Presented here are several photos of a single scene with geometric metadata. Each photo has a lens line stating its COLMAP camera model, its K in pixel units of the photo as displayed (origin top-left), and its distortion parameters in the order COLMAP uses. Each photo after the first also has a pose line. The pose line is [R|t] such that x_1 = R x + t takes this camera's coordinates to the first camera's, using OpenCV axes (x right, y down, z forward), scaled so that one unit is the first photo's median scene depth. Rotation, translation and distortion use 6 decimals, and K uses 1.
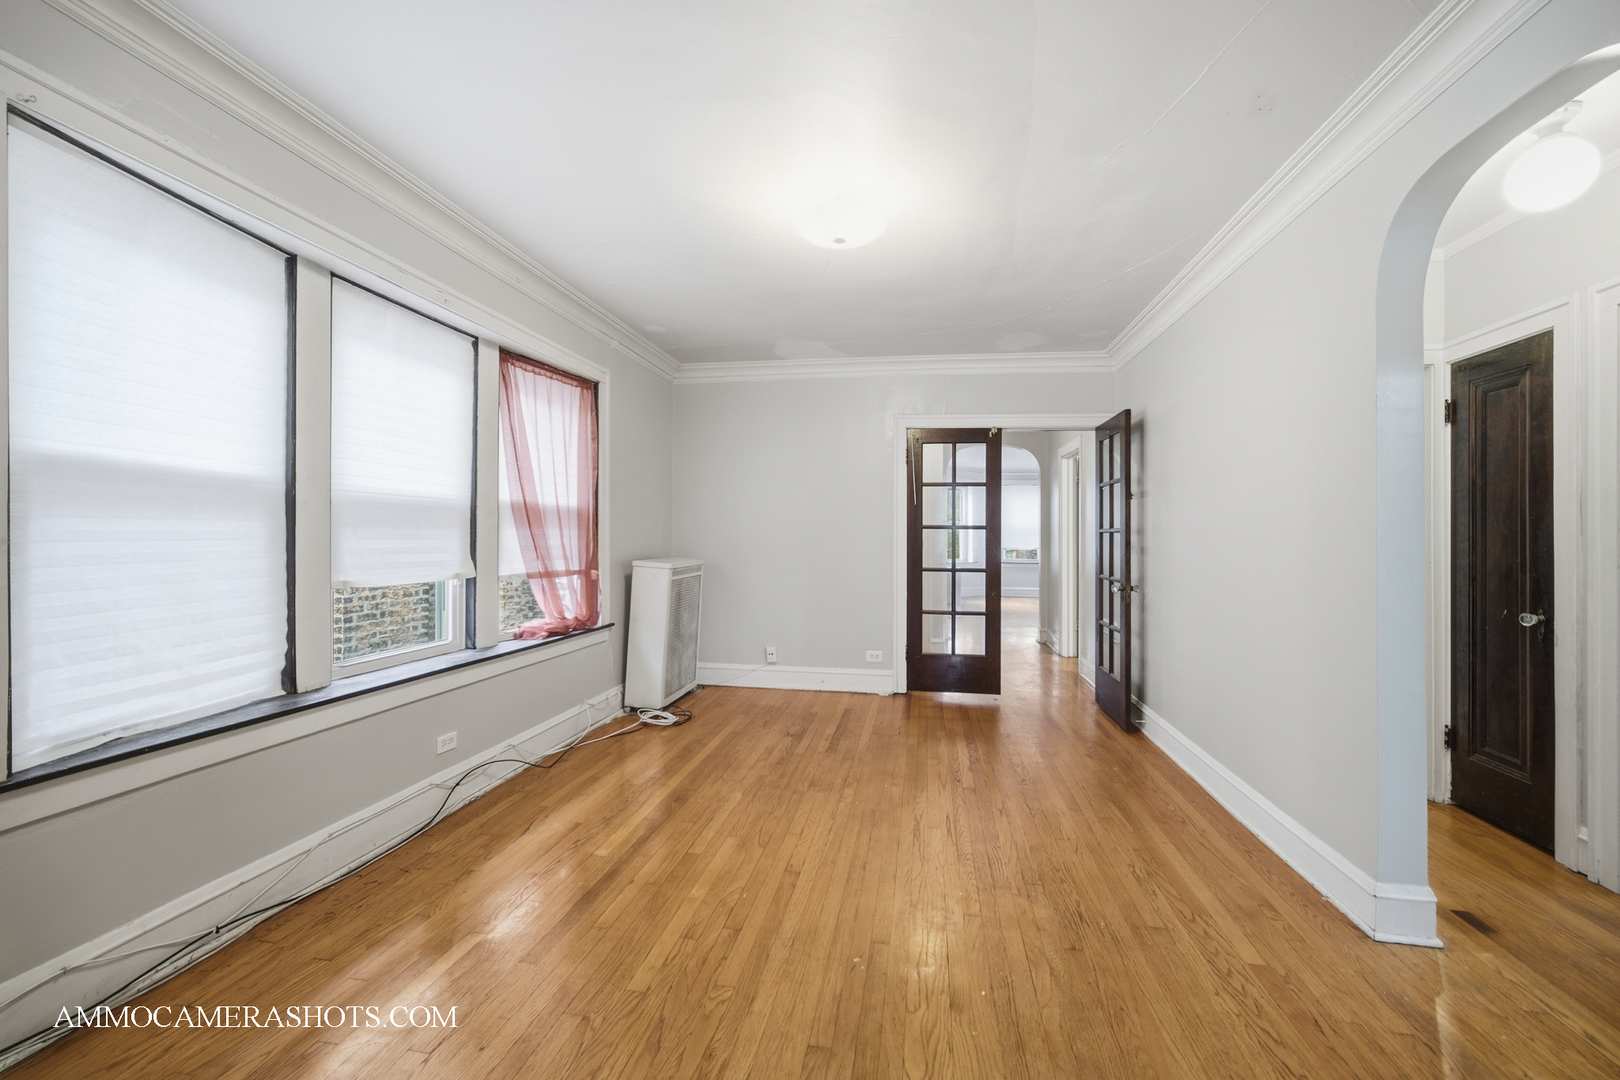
lens RADIAL K [[648.5, 0, 825.8], [0, 648.5, 533.8], [0, 0, 1]] dist [0.001690, 0.000398]
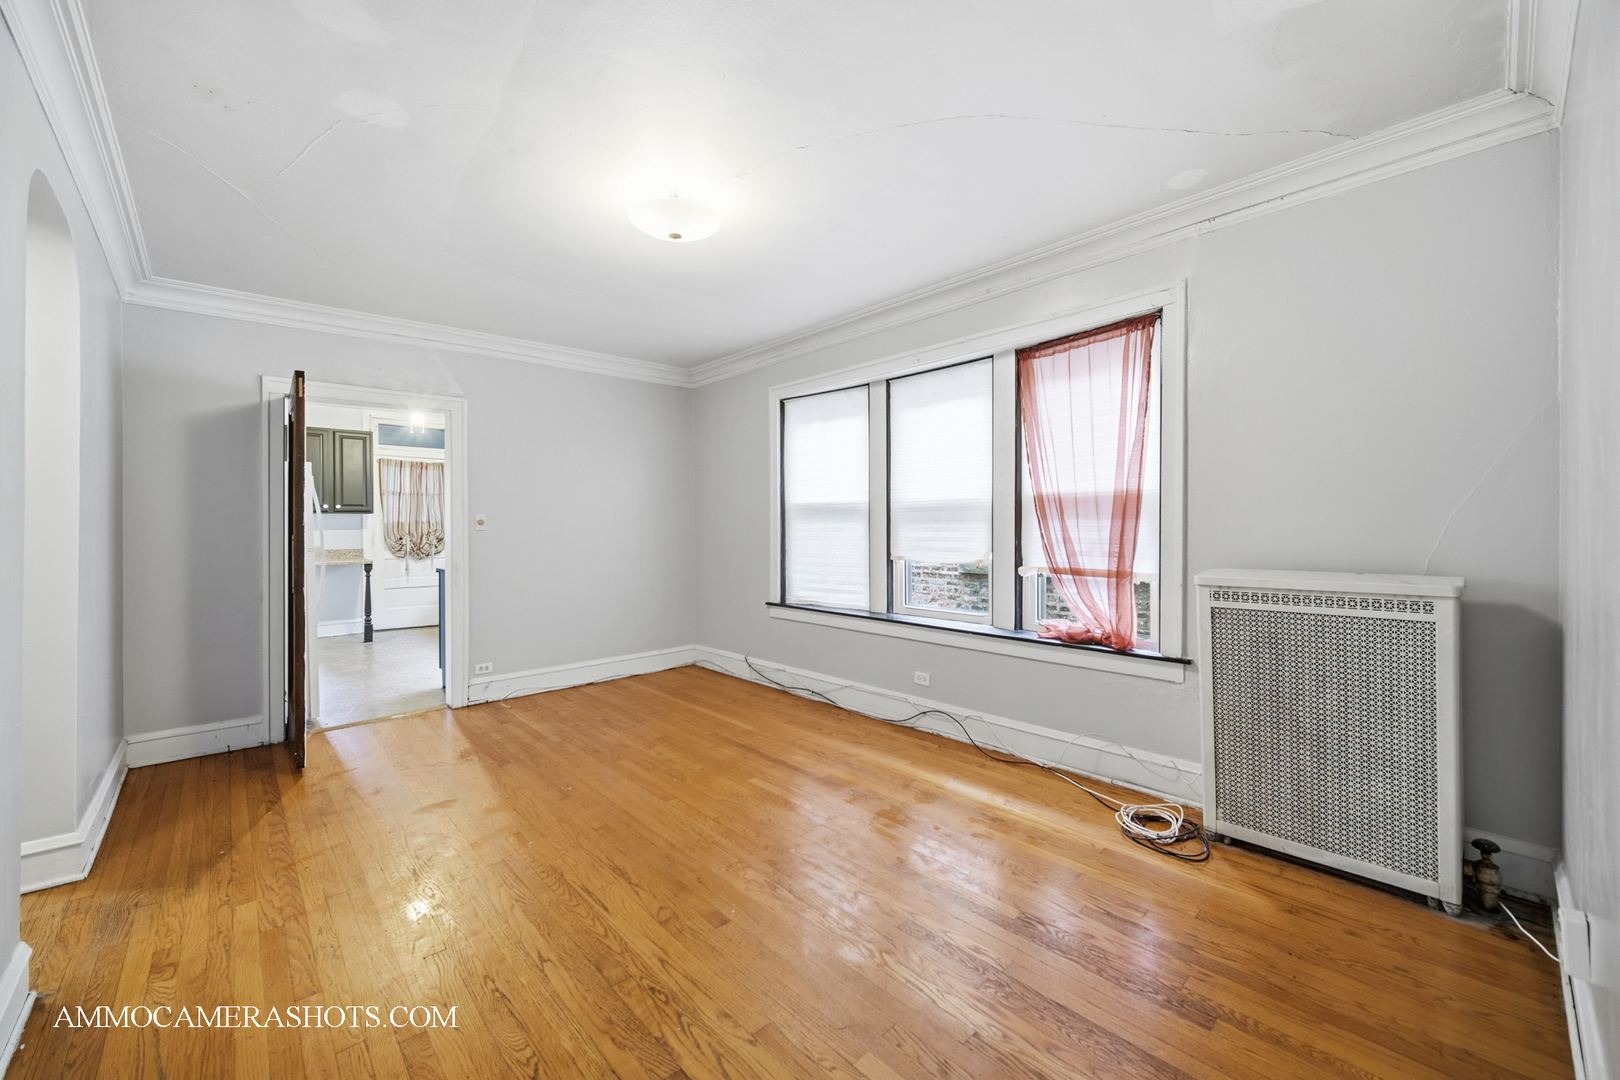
lens RADIAL K [[648.5, 0, 825.8], [0, 648.5, 533.8], [0, 0, 1]] dist [0.001690, 0.000398]
pose [[-0.619307, 0.004018, -0.785139, 0.608982], [0.005490, 0.999985, 0.000787, 0.010526], [0.785130, -0.003823, -0.619319, 1.649973]]
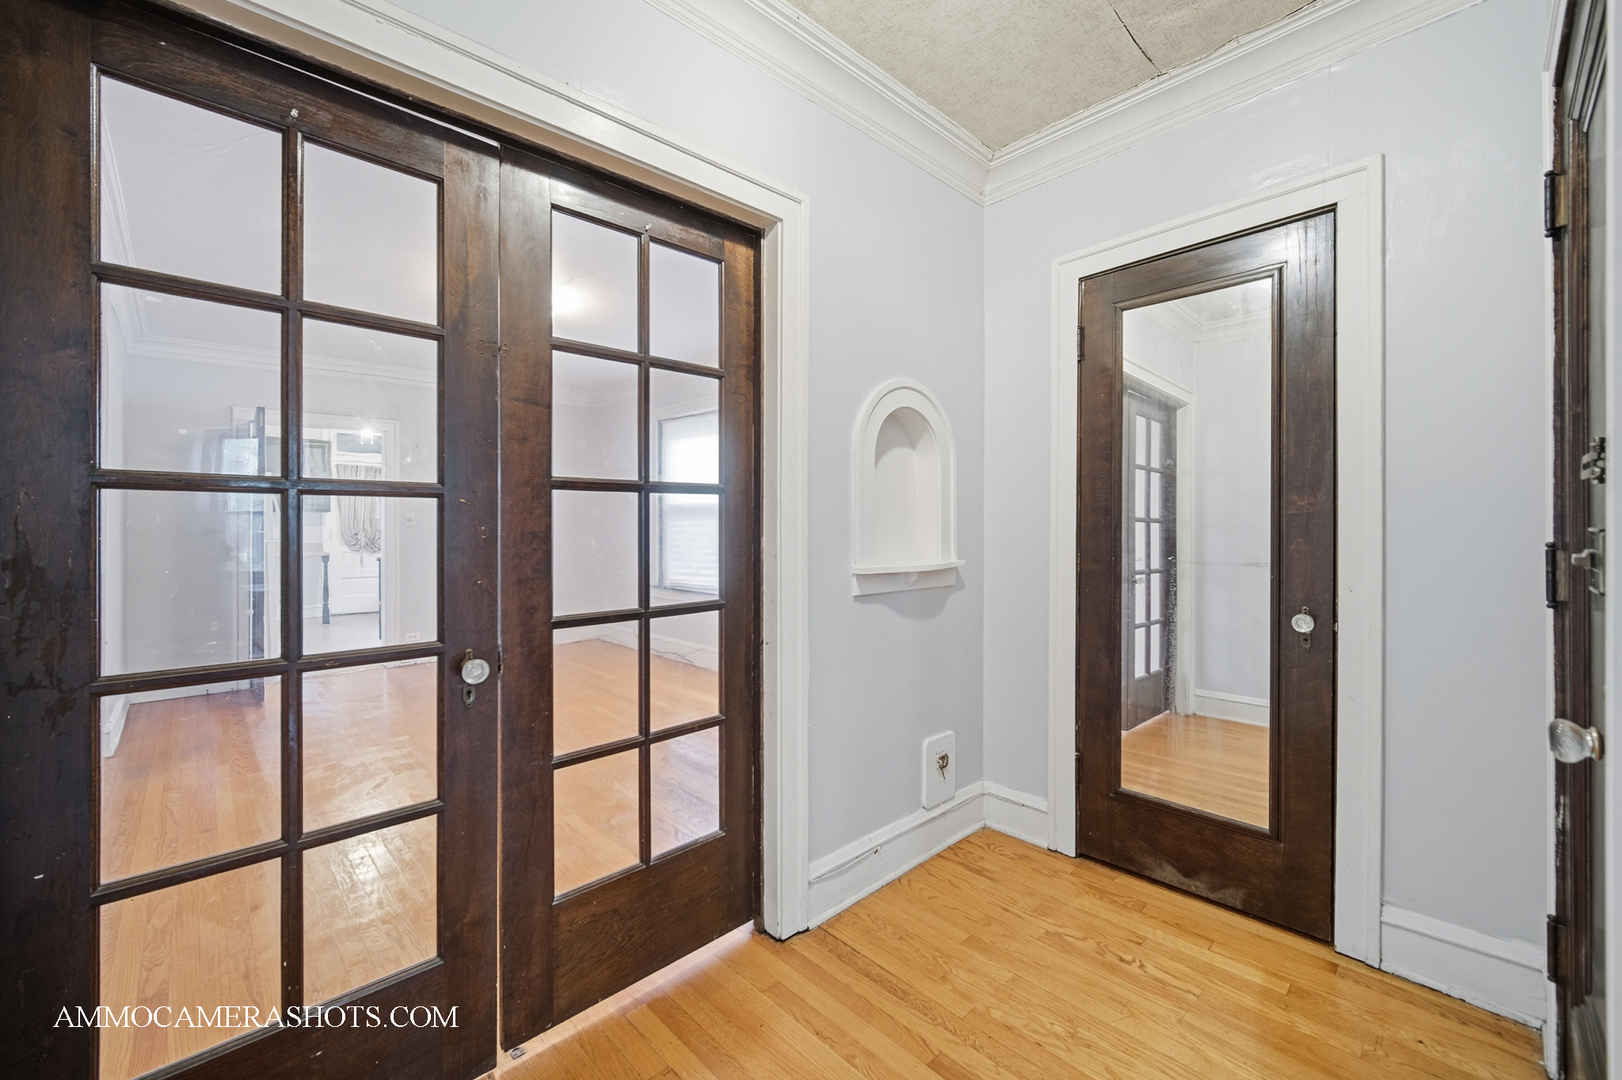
lens RADIAL K [[643.9, 0, 819.7], [0, 643.9, 529.9], [0, 0, 1]] dist [-0.002015, 0.000285]
pose [[-0.599301, 0.001960, -0.800521, 0.717806], [0.005689, 0.999982, -0.001811, 0.020900], [0.800503, -0.005639, -0.599302, 2.225280]]
